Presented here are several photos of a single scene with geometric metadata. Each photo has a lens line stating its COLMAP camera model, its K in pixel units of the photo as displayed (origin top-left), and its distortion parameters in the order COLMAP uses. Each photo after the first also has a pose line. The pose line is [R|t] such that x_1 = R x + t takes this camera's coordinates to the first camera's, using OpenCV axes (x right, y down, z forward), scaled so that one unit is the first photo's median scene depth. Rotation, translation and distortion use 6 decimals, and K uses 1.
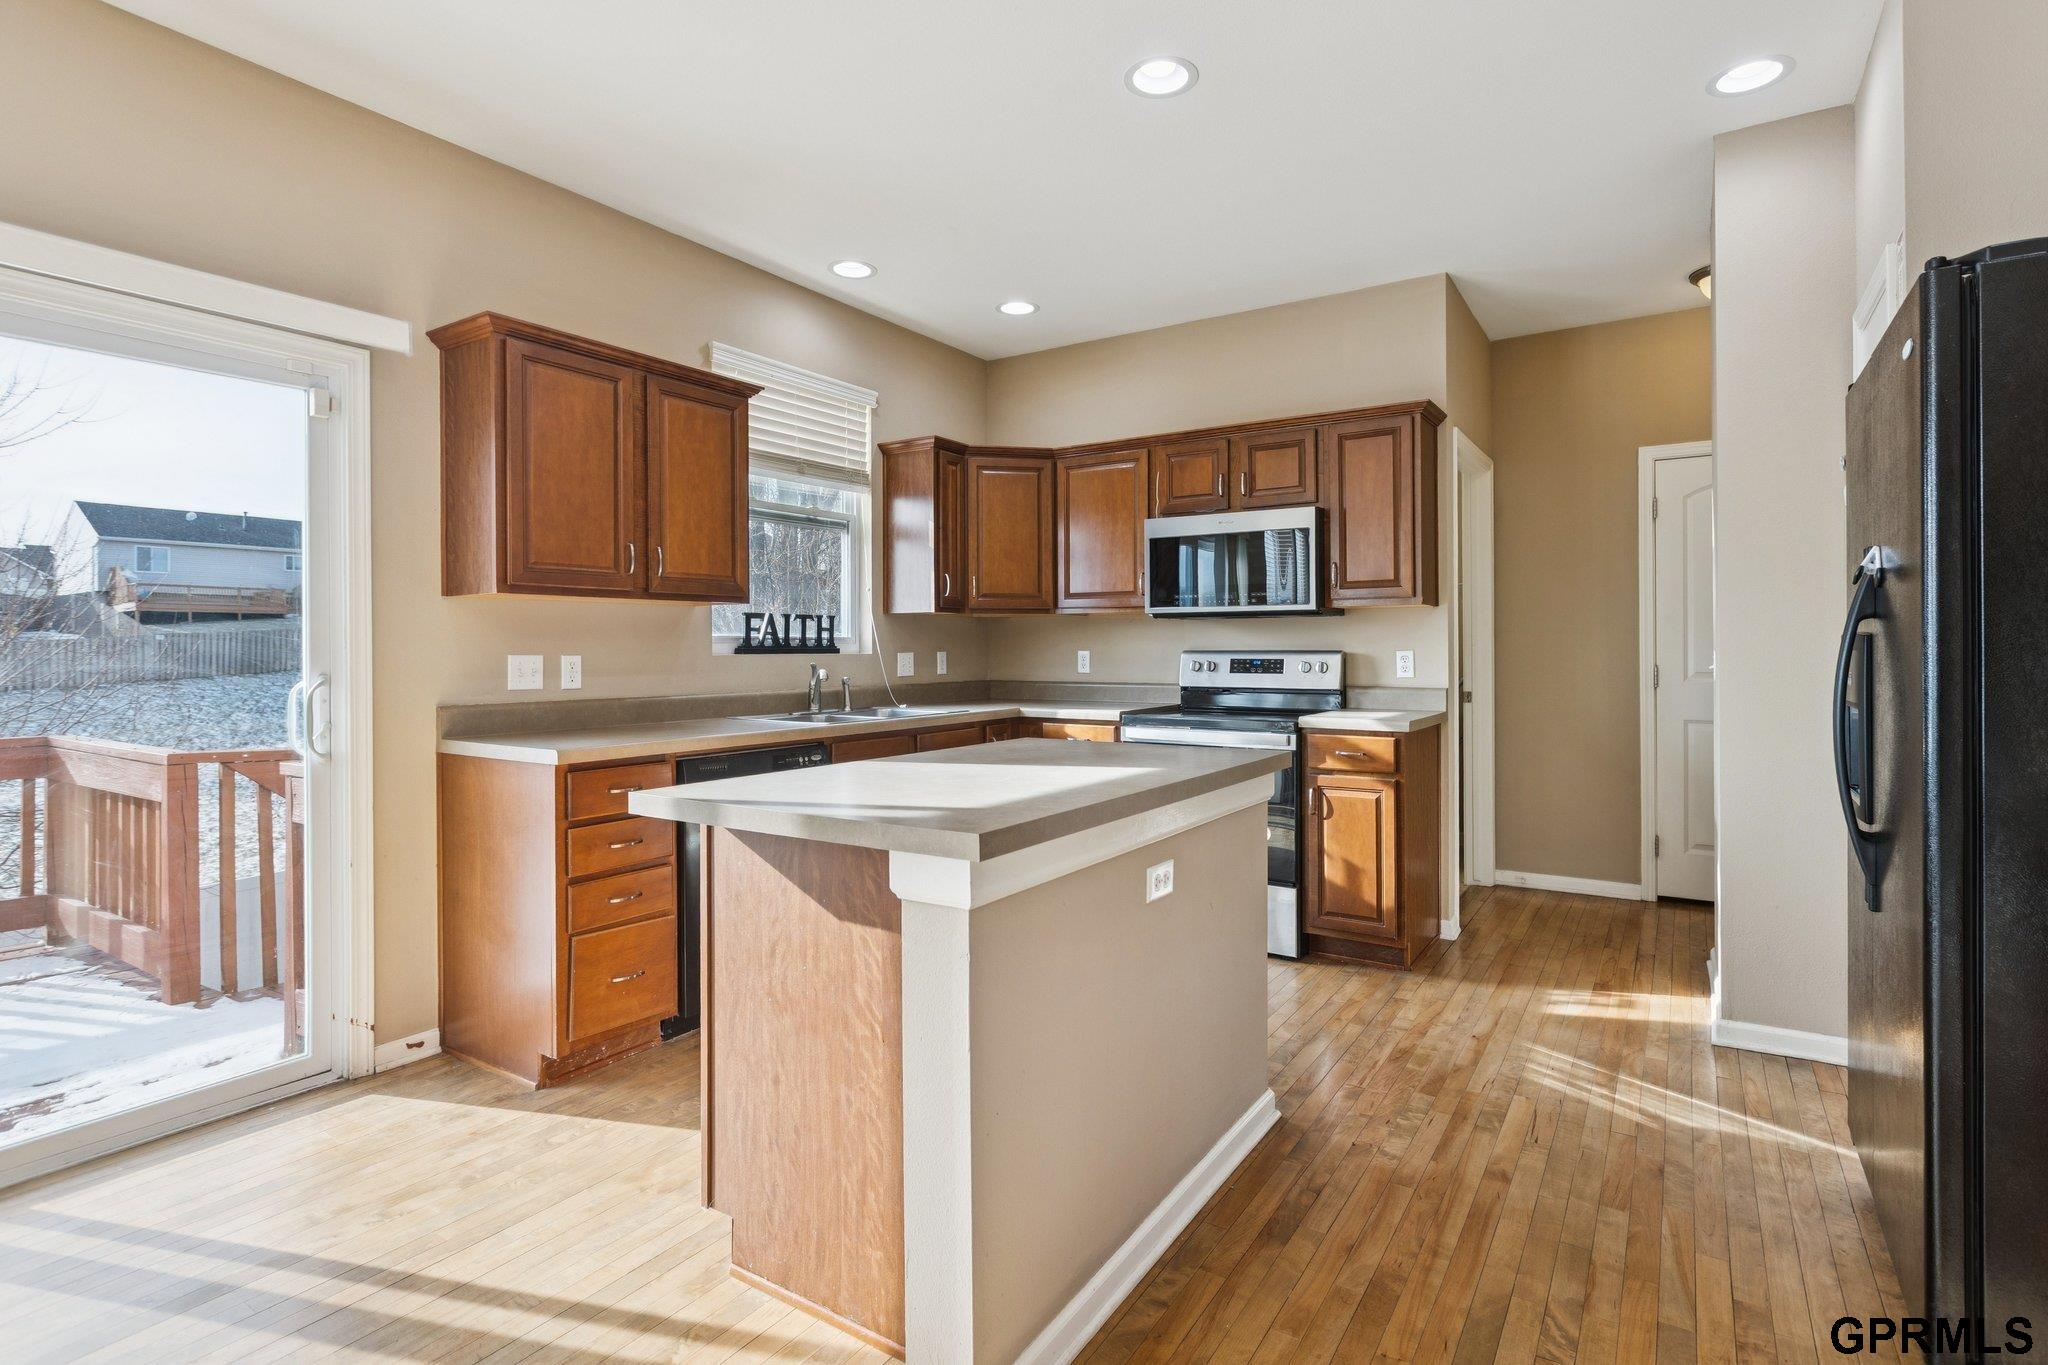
lens RADIAL K [[989.6, 0, 1034.9], [0, 989.6, 660.8], [0, 0, 1]] dist [-0.000280, -0.000283]
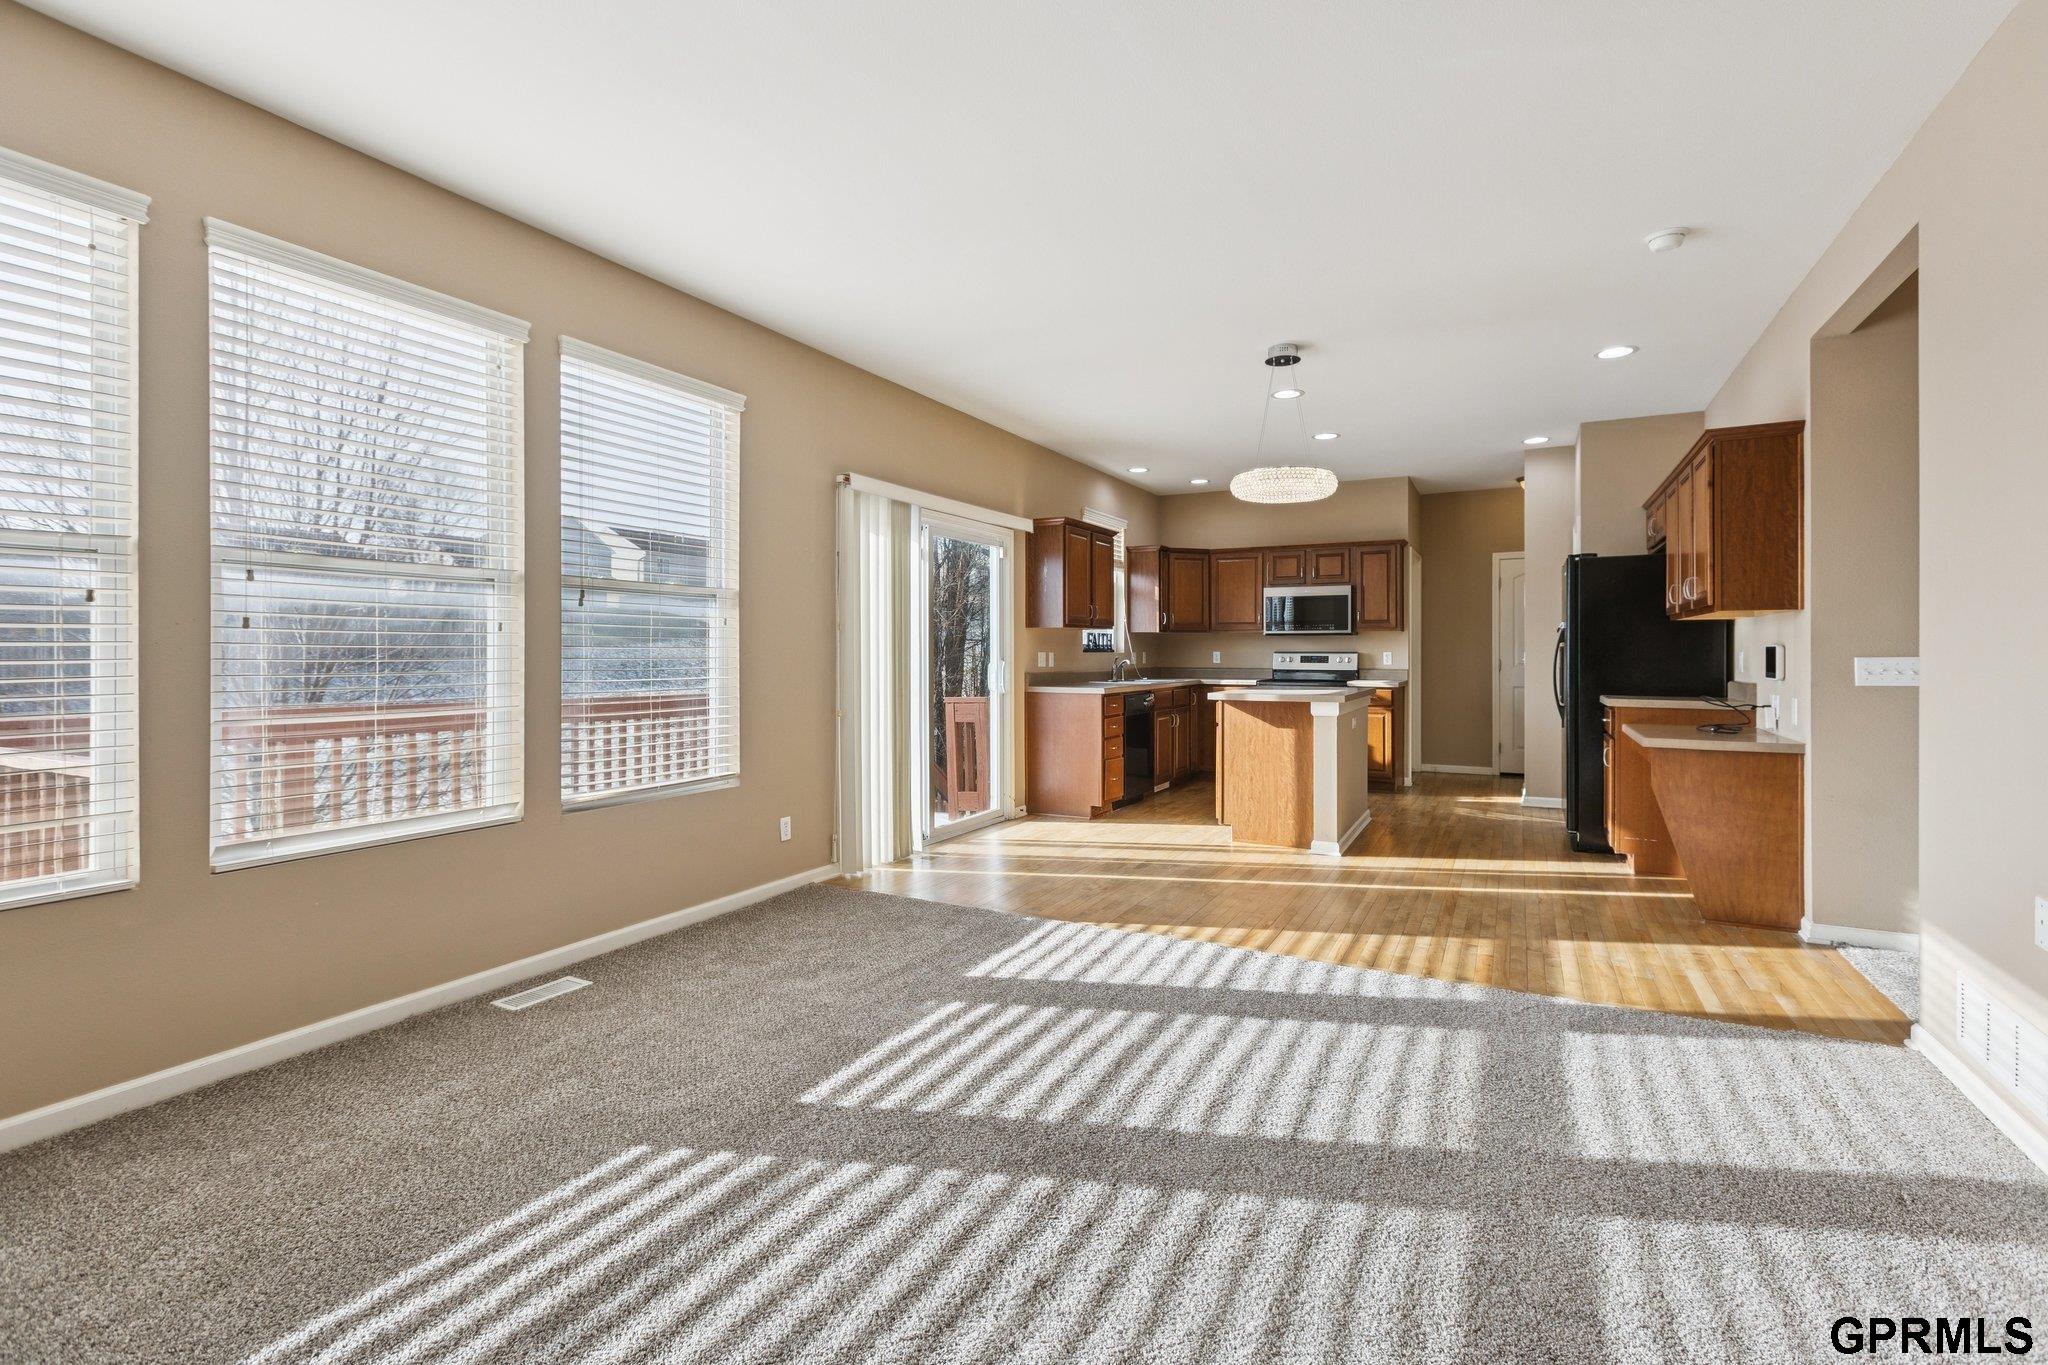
lens RADIAL K [[914.3, 0, 1031.4], [0, 914.3, 670.4], [0, 0, 1]] dist [0.007930, -0.000410]
pose [[0.995925, 0.001332, 0.090180, -0.594098], [-0.002079, 0.999964, 0.008194, 0.015451], [-0.090166, -0.008348, 0.995892, -0.934695]]
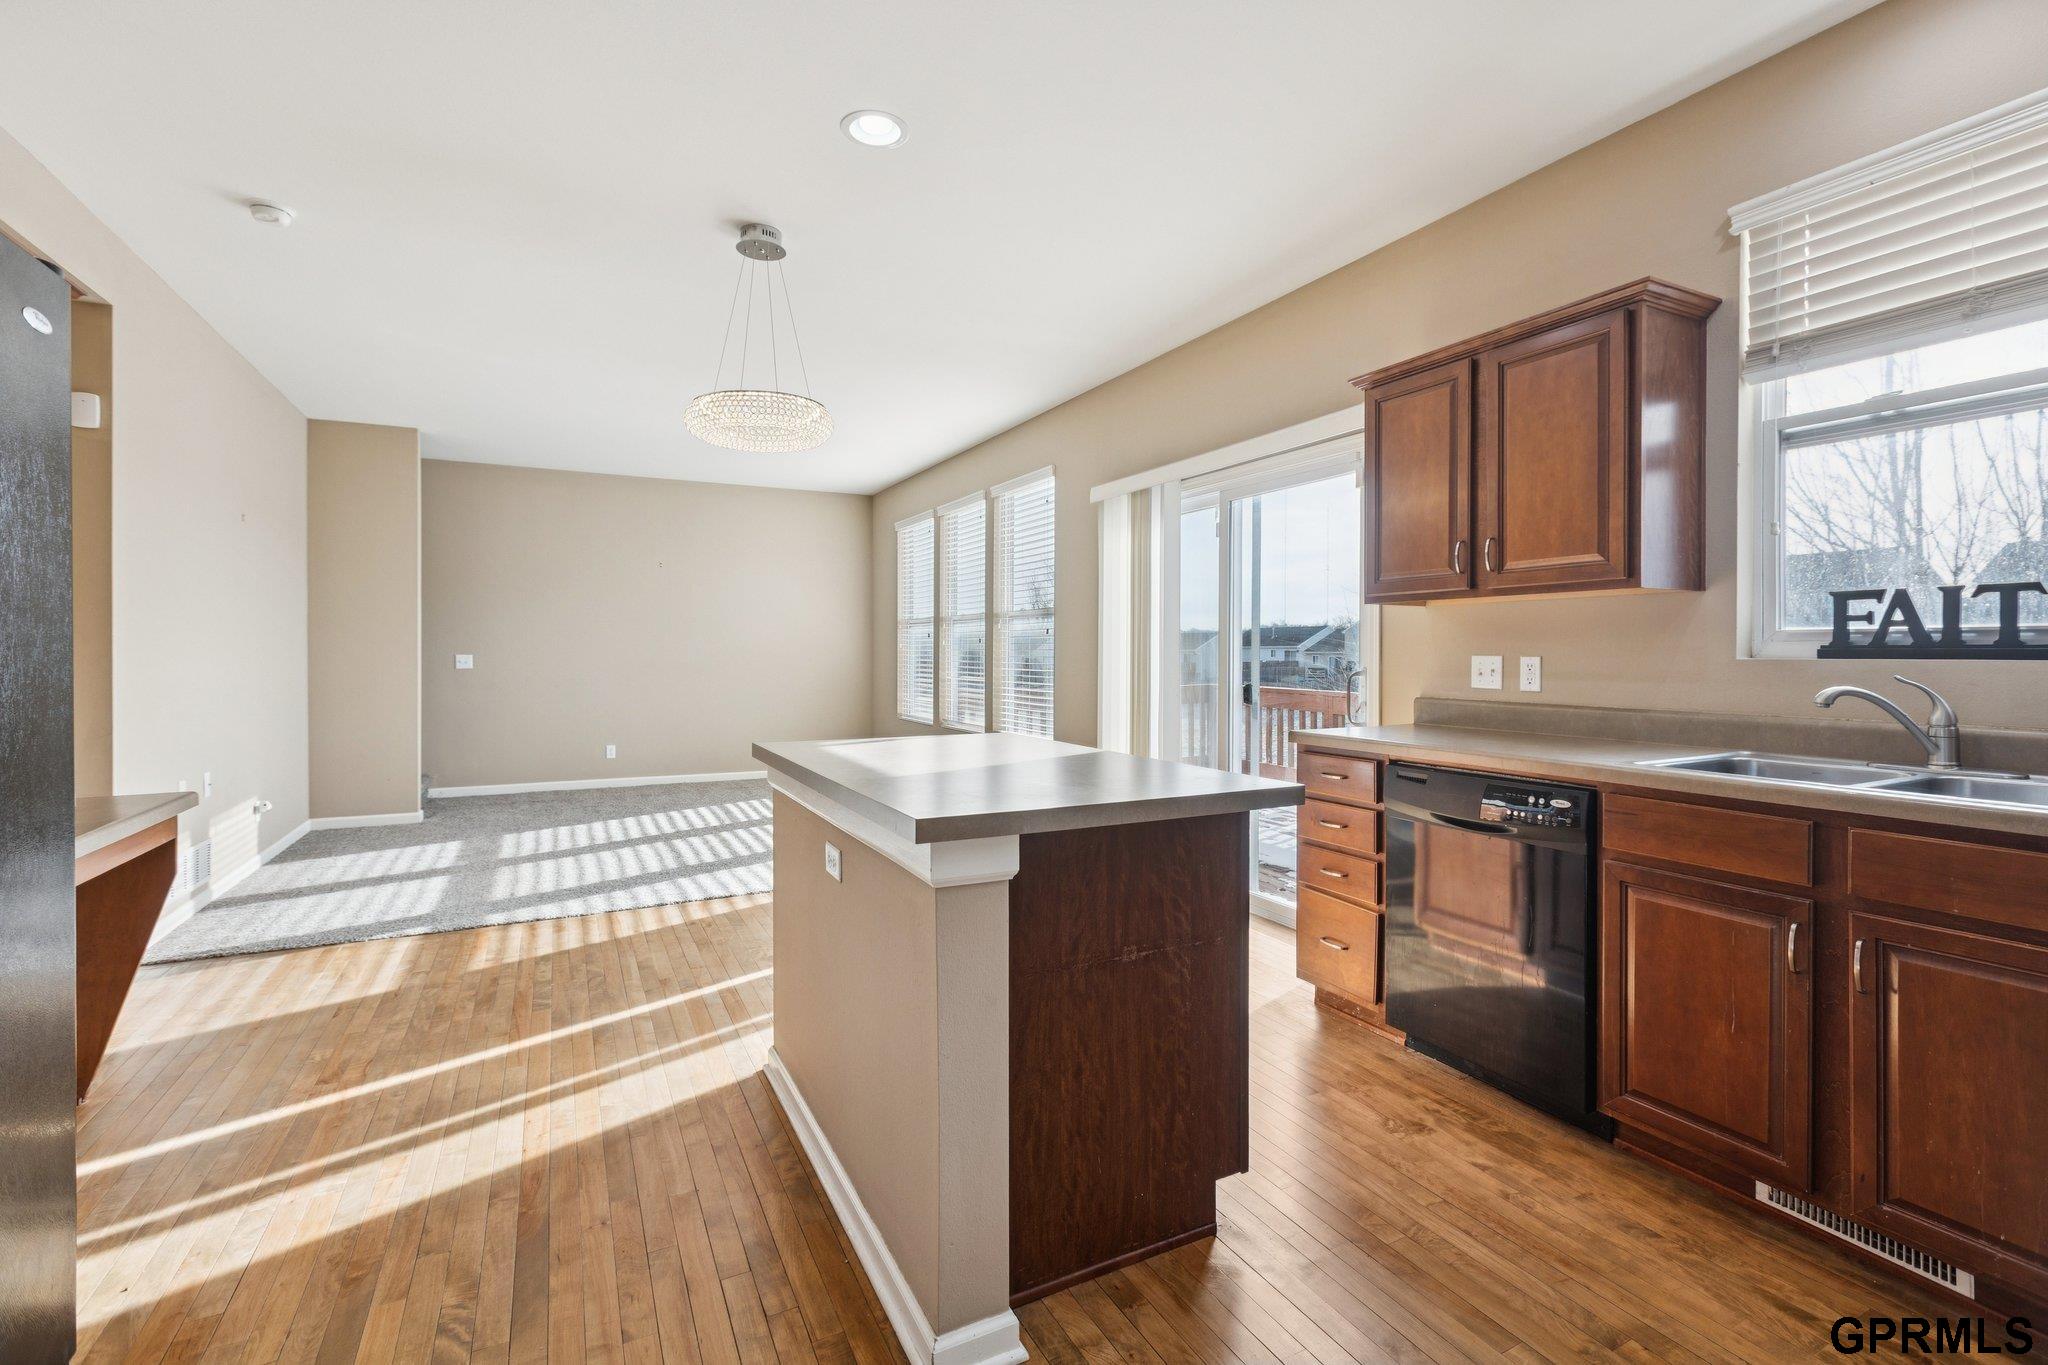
lens RADIAL K [[914.3, 0, 1044.5], [0, 914.3, 664.1], [0, 0, 1]] dist [0.007930, -0.000410]
pose [[-0.484580, 0.016638, -0.874589, 0.455586], [-0.007505, 0.999703, 0.023177, -0.013107], [0.874715, 0.017795, -0.484311, 0.854272]]
